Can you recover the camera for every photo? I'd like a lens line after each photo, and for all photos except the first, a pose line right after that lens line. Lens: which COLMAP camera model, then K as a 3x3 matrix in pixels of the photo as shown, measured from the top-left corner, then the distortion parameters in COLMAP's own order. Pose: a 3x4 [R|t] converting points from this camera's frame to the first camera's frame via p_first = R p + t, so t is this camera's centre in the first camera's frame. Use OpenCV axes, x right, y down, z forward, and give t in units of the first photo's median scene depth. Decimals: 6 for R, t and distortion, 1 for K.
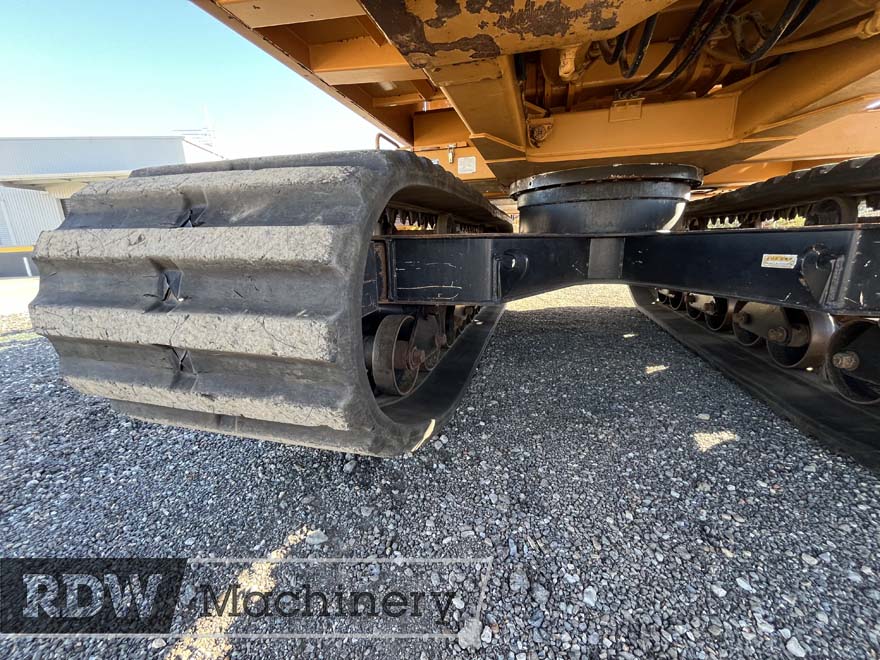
lens RADIAL K [[359.7, 0, 437.7], [0, 359.7, 329.8], [0, 0, 1]] dist [-0.000343, -0.000187]
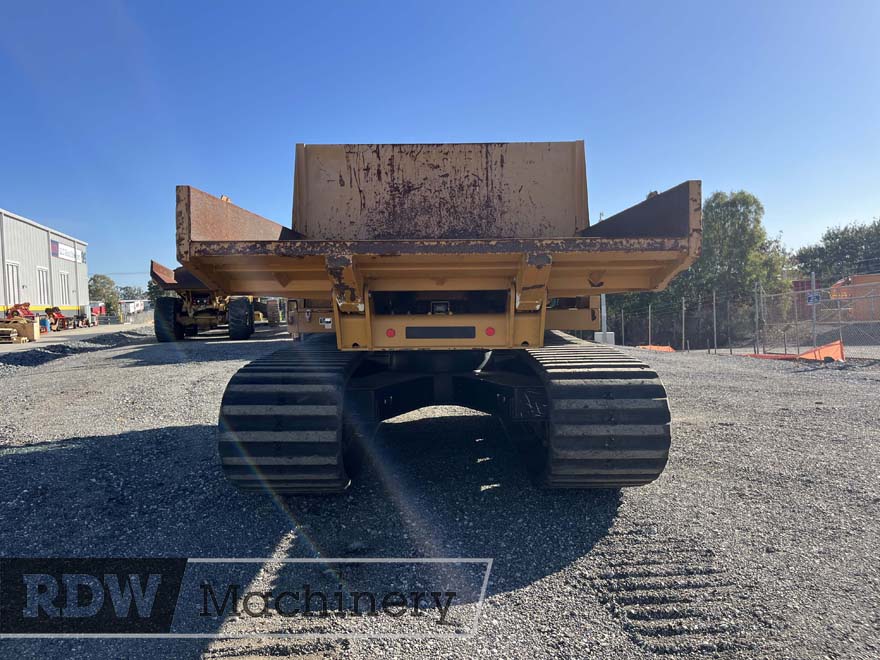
lens RADIAL K [[674.2, 0, 435.0], [0, 674.2, 329.2], [0, 0, 1]] dist [0.042740, -0.044589]
pose [[0.964744, -0.004361, 0.263155, -0.520350], [0.053688, 0.982100, -0.180548, 0.117451], [-0.257657, 0.188311, 0.947709, -2.784158]]
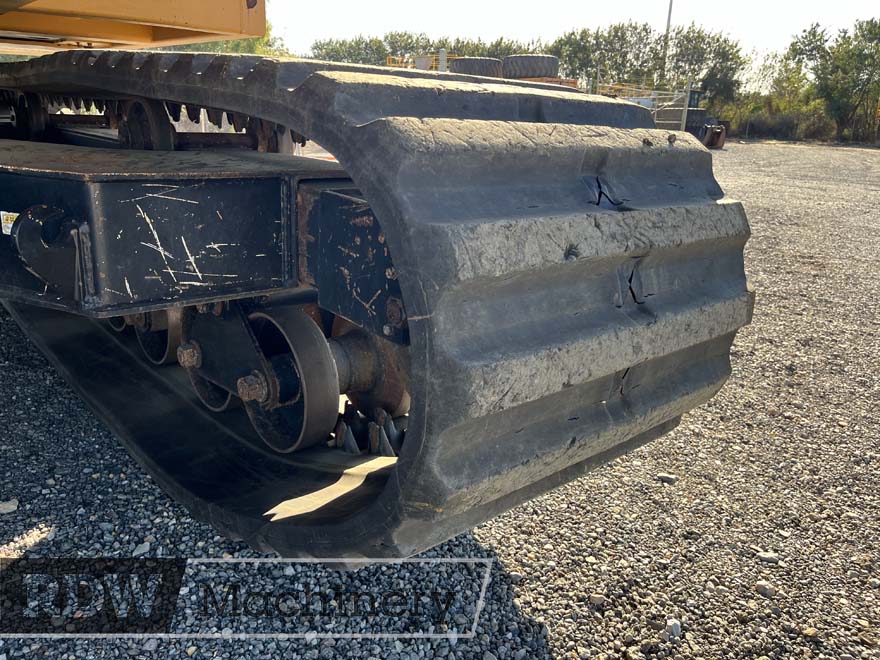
lens RADIAL K [[674.2, 0, 442.3], [0, 674.2, 326.8], [0, 0, 1]] dist [0.042740, -0.044589]
pose [[0.549844, -0.201467, 0.810606, 0.399213], [0.130456, 0.979279, 0.154898, -0.108321], [-0.825017, 0.020579, 0.564734, -0.120522]]
